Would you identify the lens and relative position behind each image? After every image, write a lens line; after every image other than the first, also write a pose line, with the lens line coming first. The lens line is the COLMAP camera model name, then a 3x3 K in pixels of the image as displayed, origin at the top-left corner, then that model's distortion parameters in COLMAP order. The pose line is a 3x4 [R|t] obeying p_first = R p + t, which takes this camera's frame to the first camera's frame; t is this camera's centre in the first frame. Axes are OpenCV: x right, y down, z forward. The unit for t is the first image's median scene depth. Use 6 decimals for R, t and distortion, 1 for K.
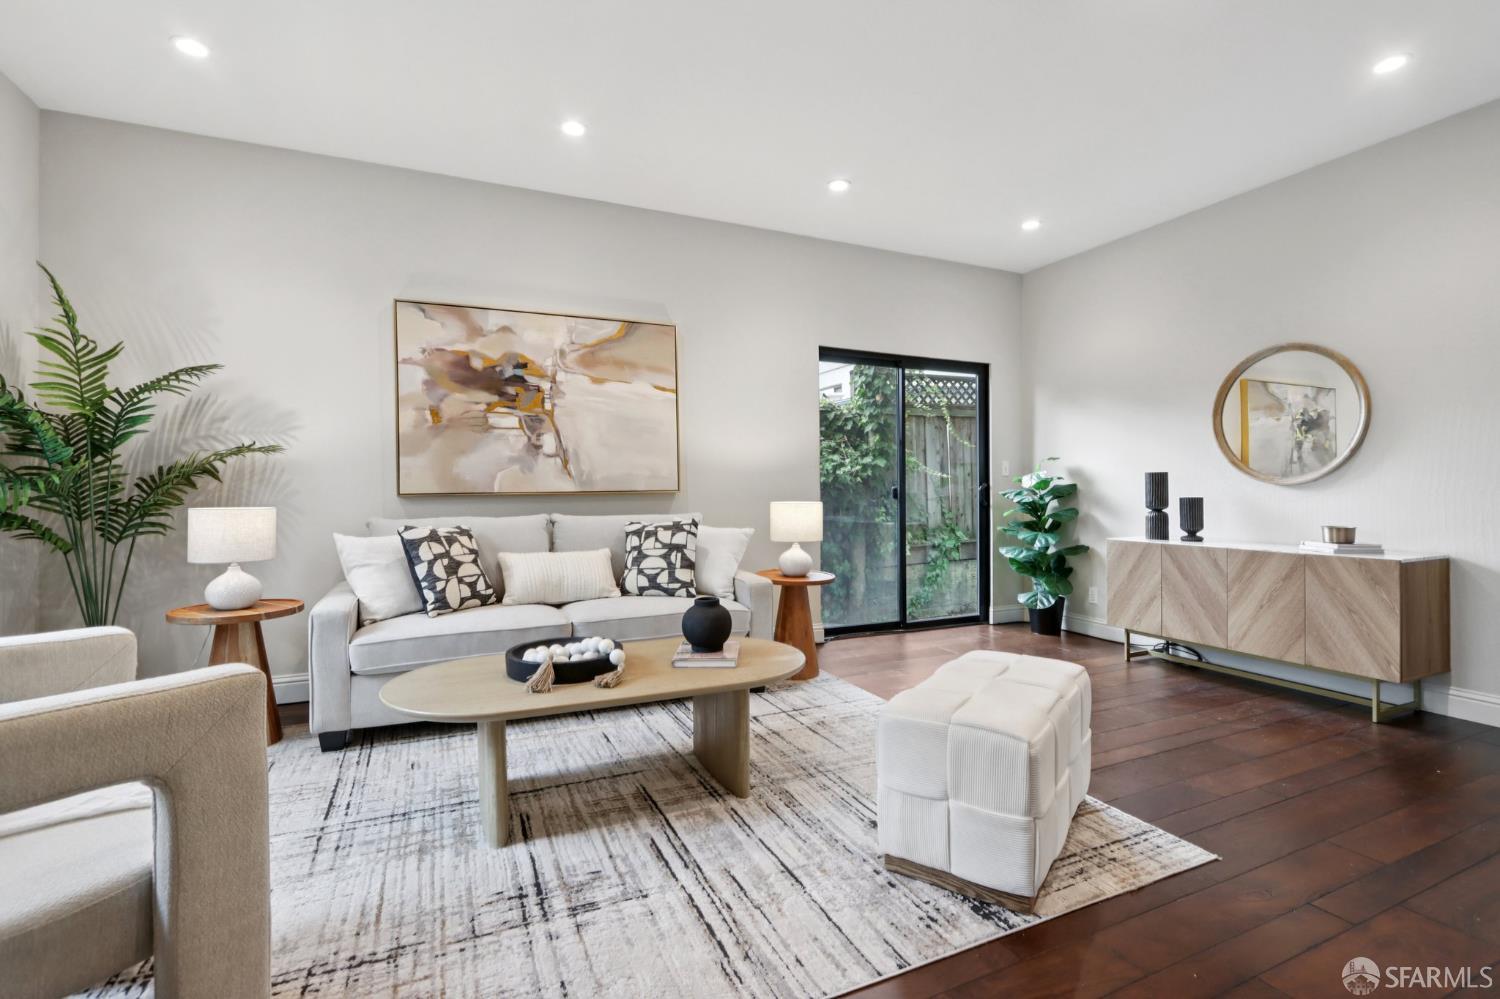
lens RADIAL K [[691.1, 0, 758.2], [0, 691.1, 485.7], [0, 0, 1]] dist [-0.010224, 0.000113]
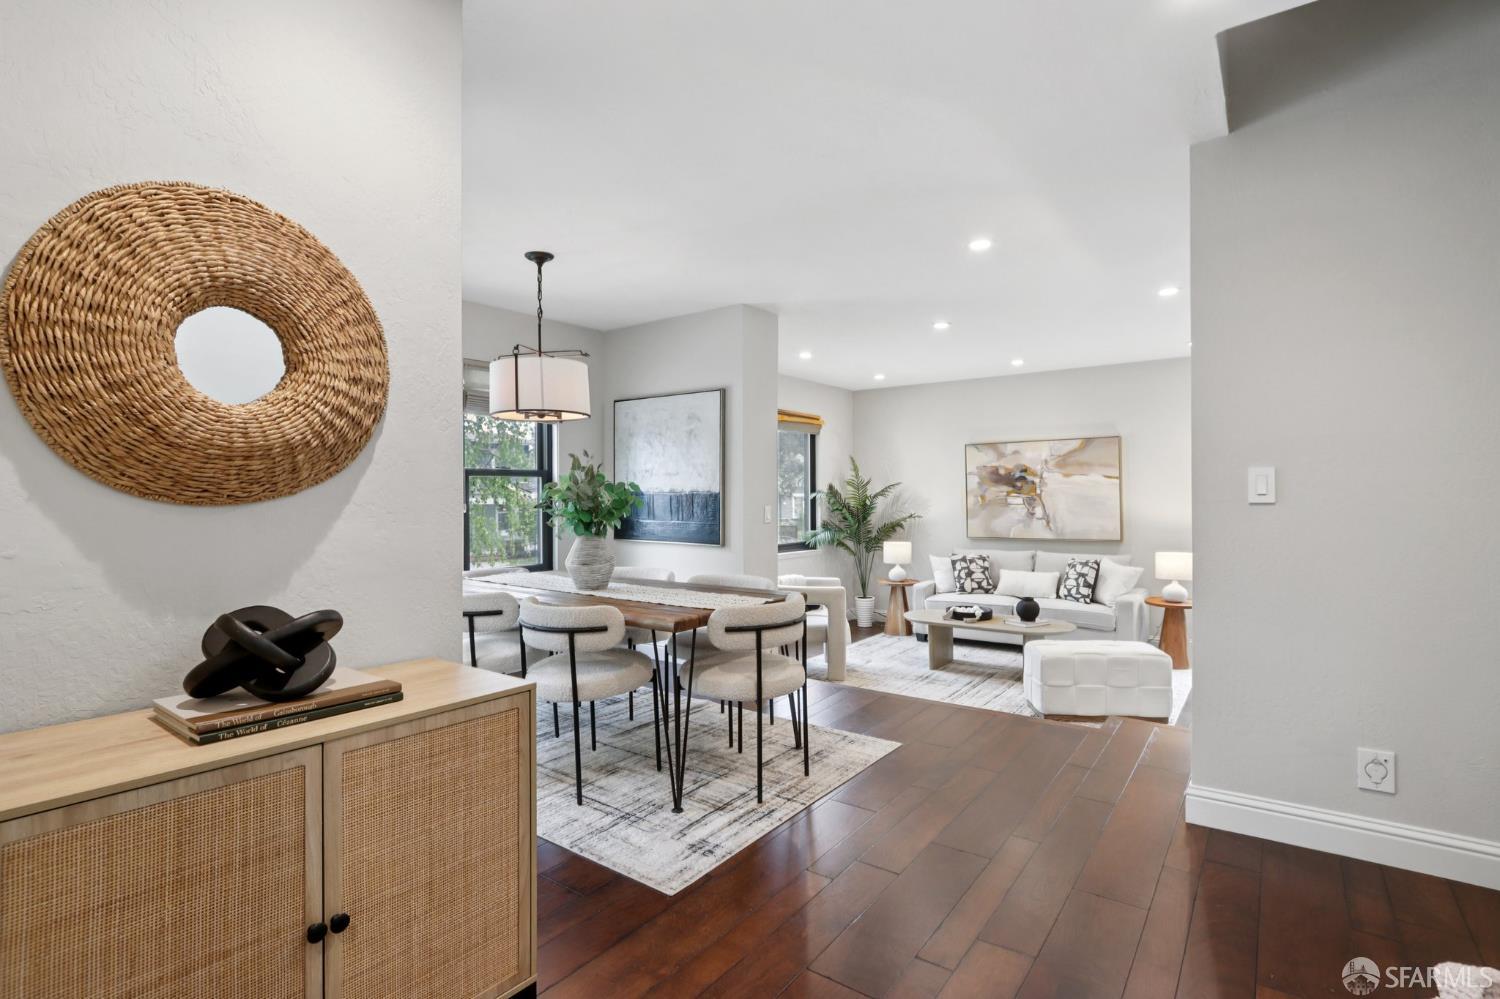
lens RADIAL K [[721.9, 0, 751.0], [0, 721.9, 498.9], [0, 0, 1]] dist [-0.019066, 0.002389]
pose [[0.482027, 0.004618, -0.876144, 1.076340], [0.008089, 0.999920, 0.009721, -0.129869], [0.876119, -0.011772, 0.481951, -0.630475]]
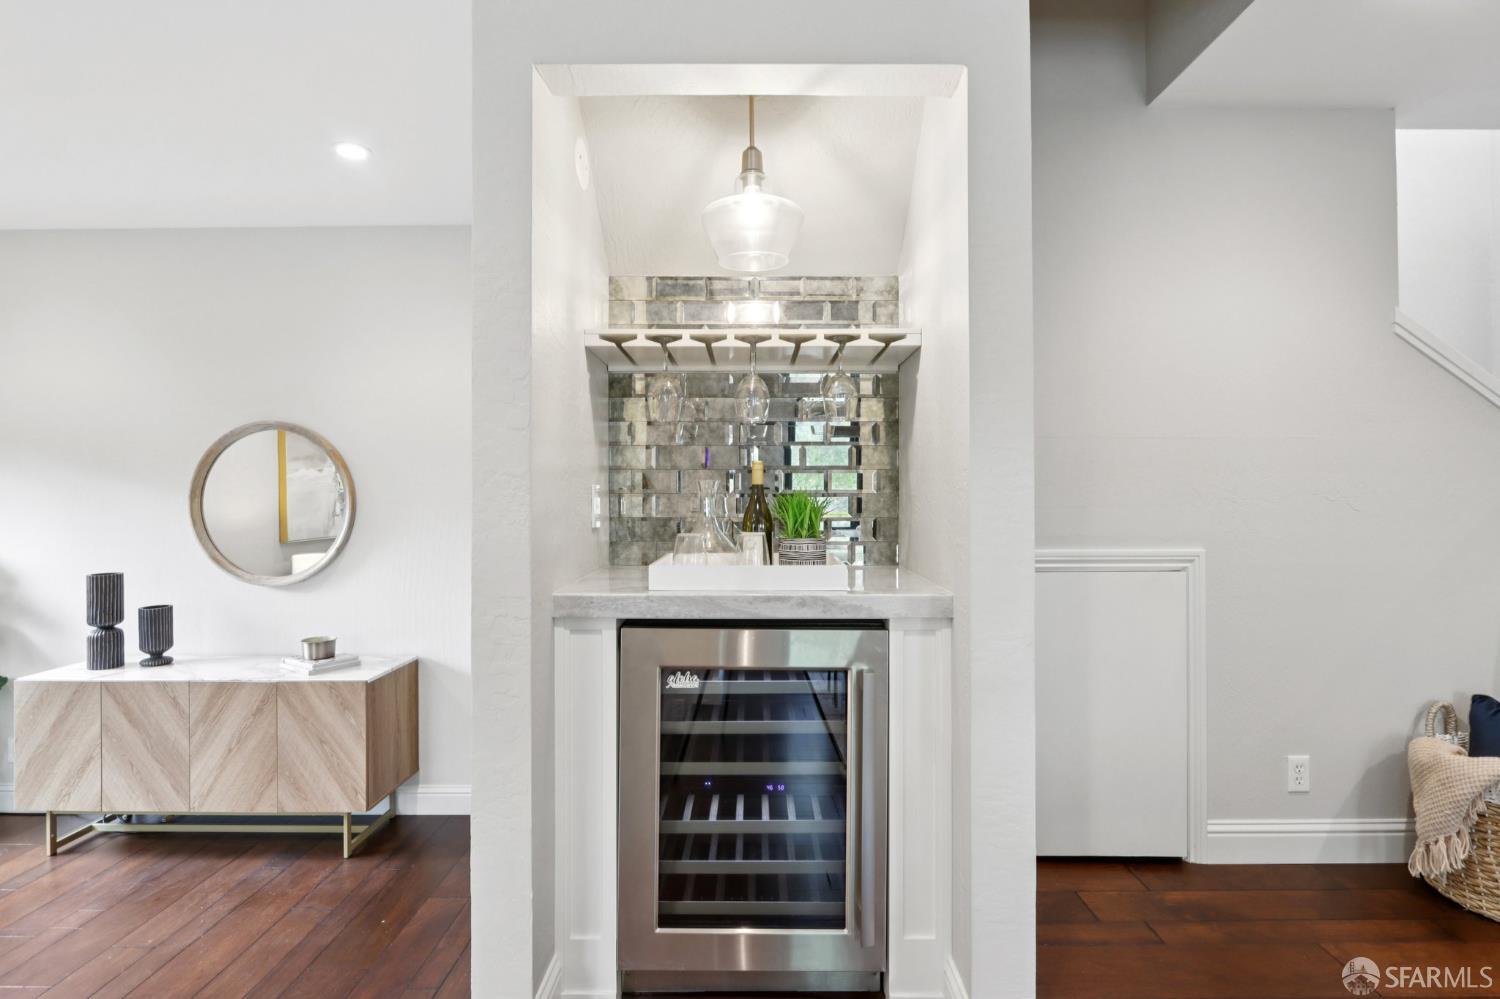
lens RADIAL K [[691.1, 0, 755.6], [0, 691.1, 485.6], [0, 0, 1]] dist [-0.010224, 0.000113]
pose [[0.416598, 0.001899, 0.909089, 0.246879], [-0.001829, 0.999998, -0.001251, -0.131137], [-0.909089, -0.001142, 0.416600, 0.098756]]
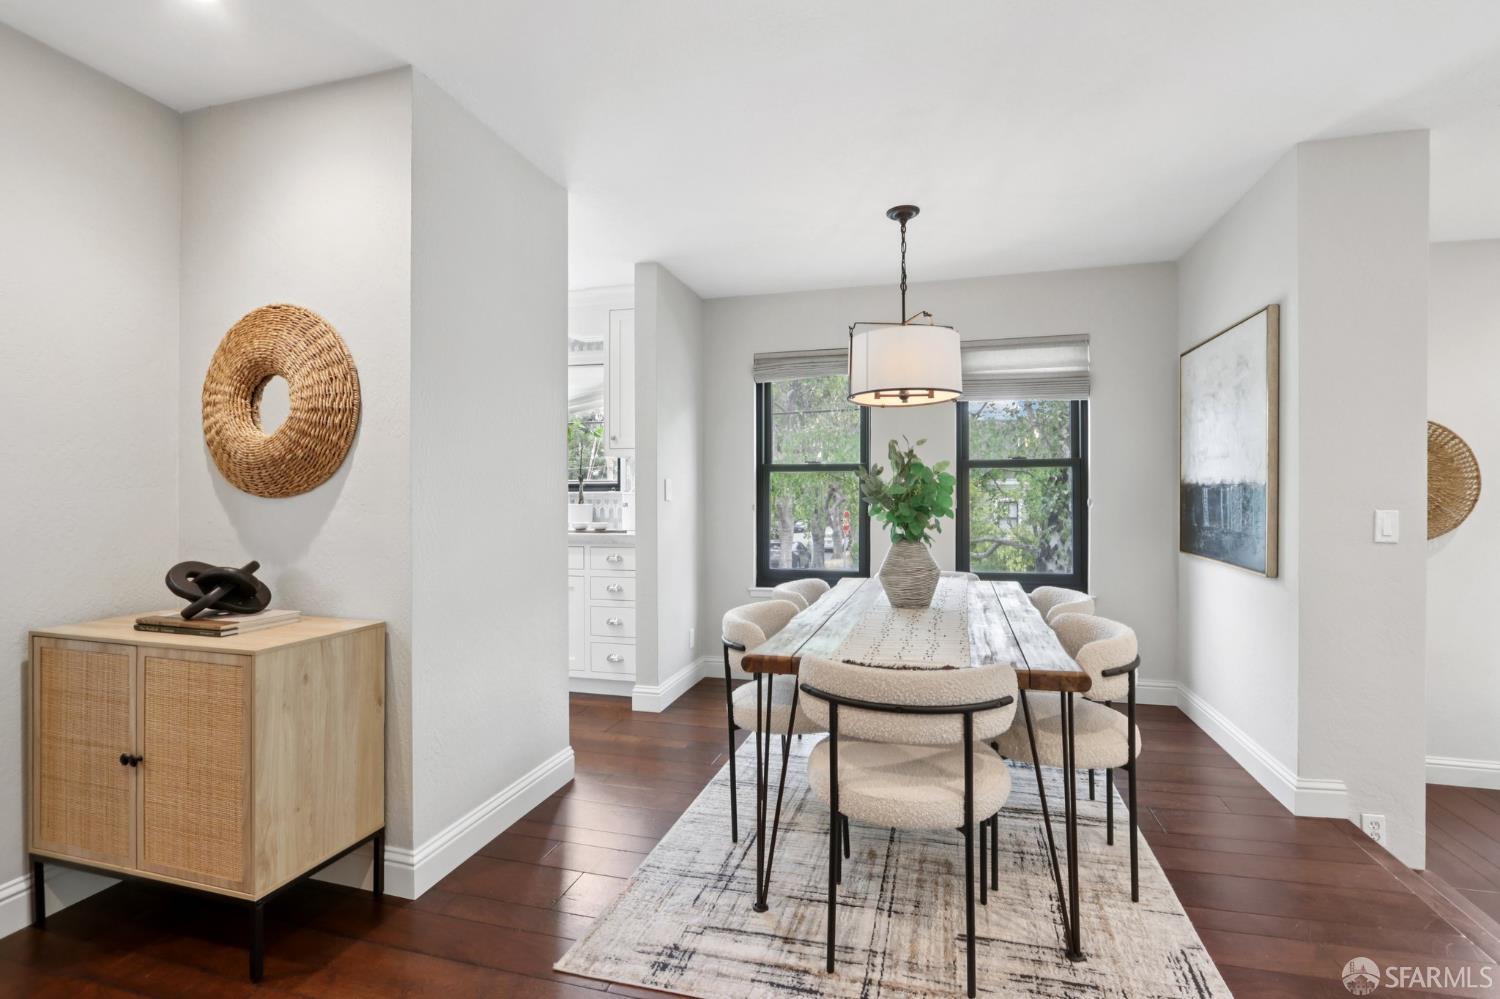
lens RADIAL K [[691.1, 0, 755.6], [0, 691.1, 496.8], [0, 0, 1]] dist [-0.010224, 0.000113]
pose [[-0.638779, 0.009975, -0.769325, 0.797338], [0.007990, 0.999948, 0.006332, -0.126153], [0.769348, -0.002102, -0.638826, 0.015250]]
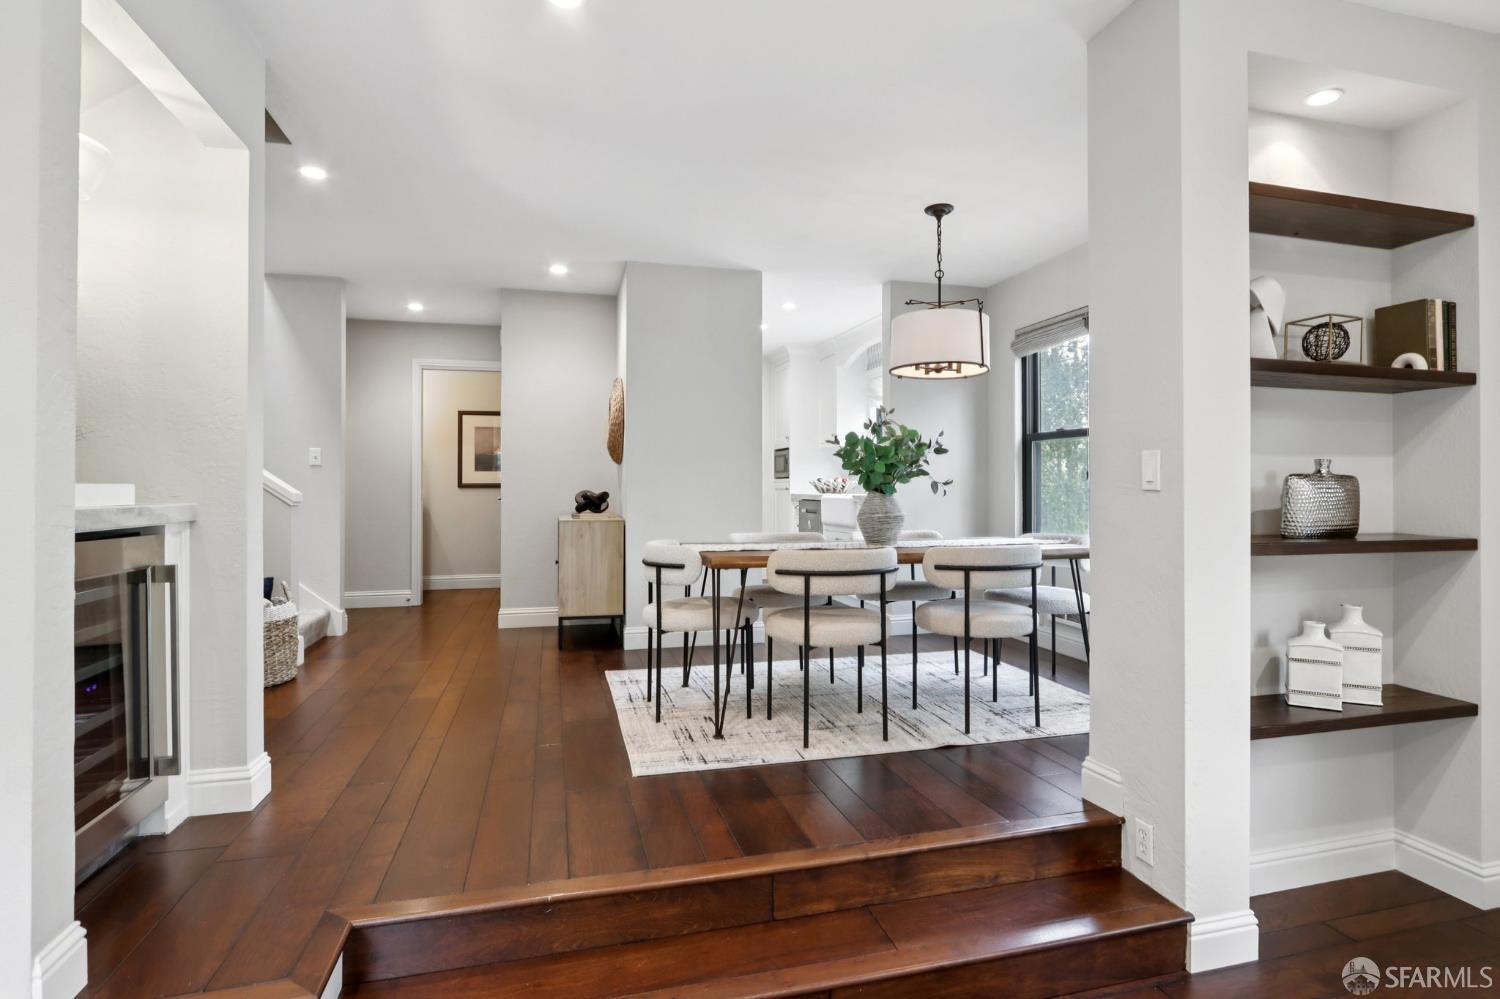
lens RADIAL K [[752.0, 0, 763.1], [0, 752.0, 485.8], [0, 0, 1]] dist [-0.007518, 0.000161]
pose [[-0.987824, 0.004639, 0.155506, 0.097109], [0.003906, 0.999980, -0.005023, -0.074157], [-0.155526, -0.004354, -0.987822, 0.707183]]
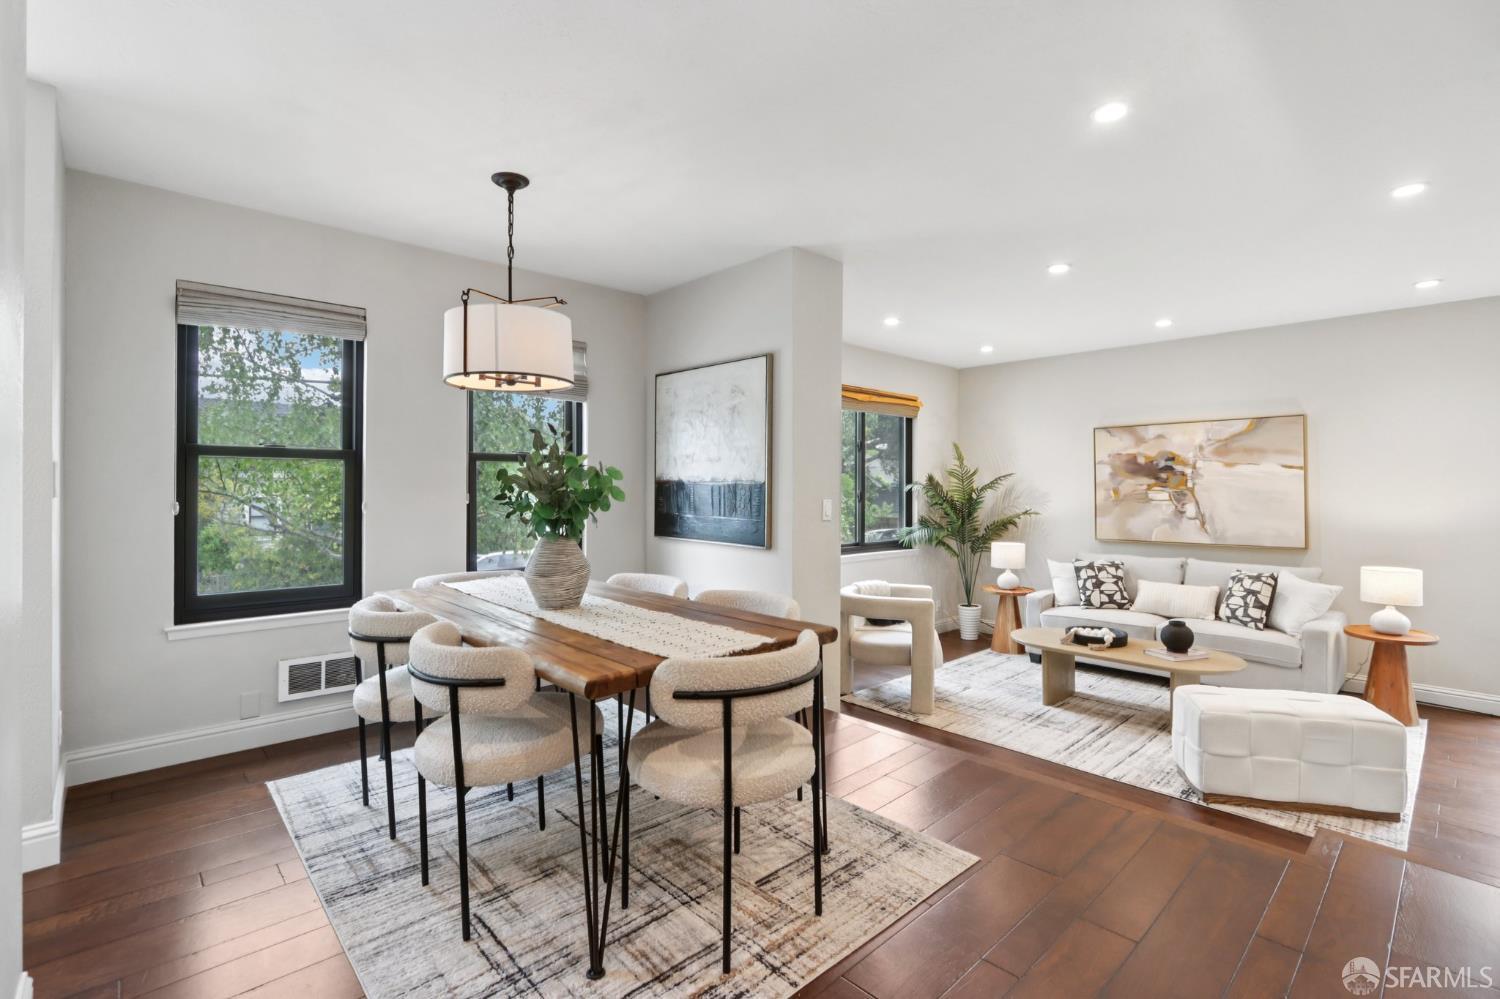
lens RADIAL K [[691.1, 0, 755.5], [0, 691.1, 486.5], [0, 0, 1]] dist [-0.010224, 0.000113]
pose [[0.323091, 0.003280, -0.946362, 0.850669], [0.000620, 0.999993, 0.003677, -0.126960], [0.946368, -0.001775, 0.323086, -0.383065]]
